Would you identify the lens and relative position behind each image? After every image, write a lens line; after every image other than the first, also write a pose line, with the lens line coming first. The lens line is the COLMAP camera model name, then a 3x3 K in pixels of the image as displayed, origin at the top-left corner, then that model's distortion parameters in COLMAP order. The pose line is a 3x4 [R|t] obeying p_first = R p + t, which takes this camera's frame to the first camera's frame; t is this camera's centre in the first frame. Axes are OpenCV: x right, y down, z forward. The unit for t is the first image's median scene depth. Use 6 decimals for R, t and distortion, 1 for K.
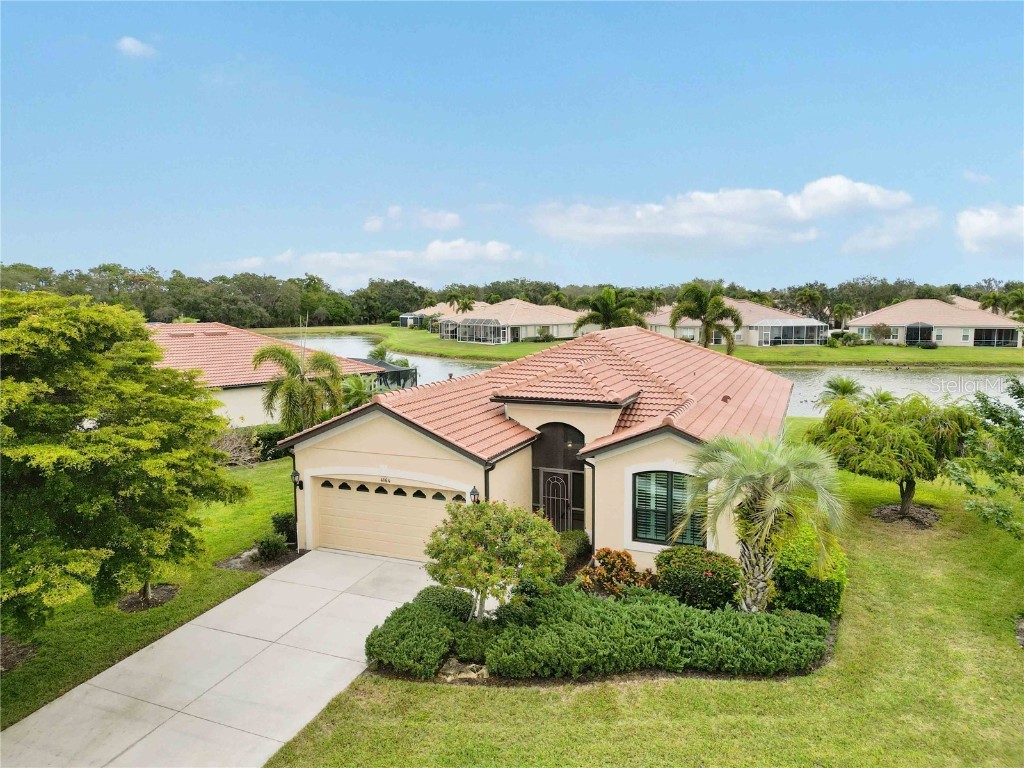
lens RADIAL K [[721.9, 0, 512.0], [0, 721.9, 384.0], [0, 0, 1]] dist [0.073658, -0.078840]
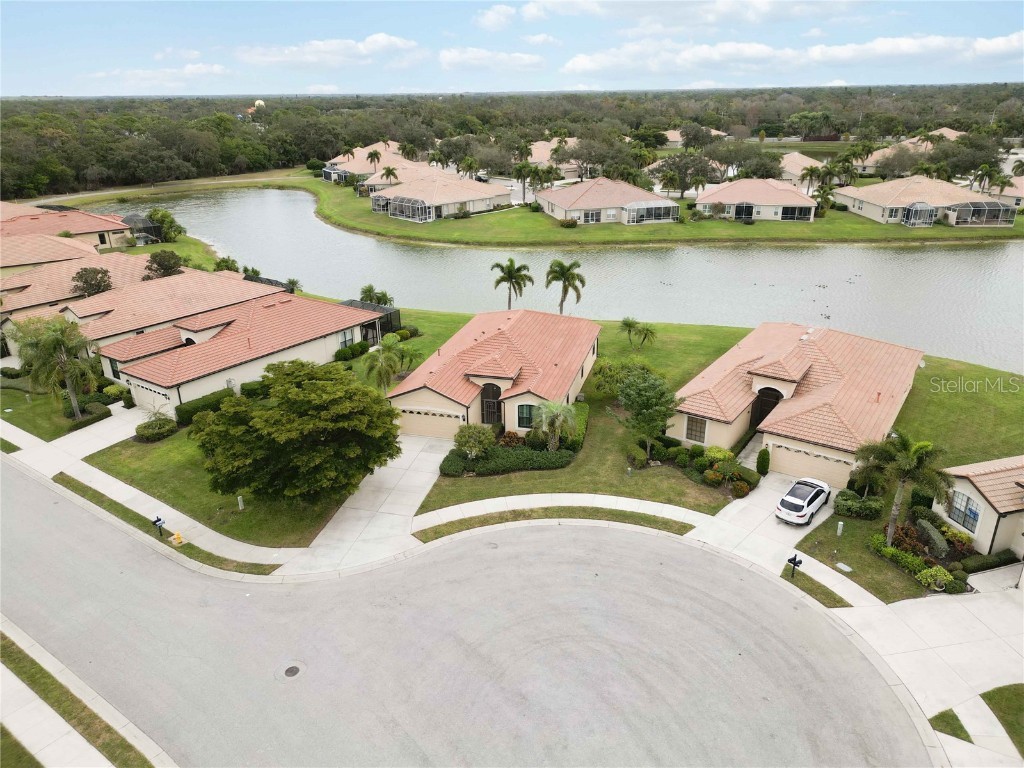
lens RADIAL K [[721.9, 0, 512.0], [0, 721.9, 384.0], [0, 0, 1]] dist [0.073658, -0.078840]
pose [[0.992104, -0.056291, 0.112073, -0.160104], [0.024956, 0.964351, 0.263447, -0.666644], [-0.122908, -0.258570, 0.958142, -1.602769]]
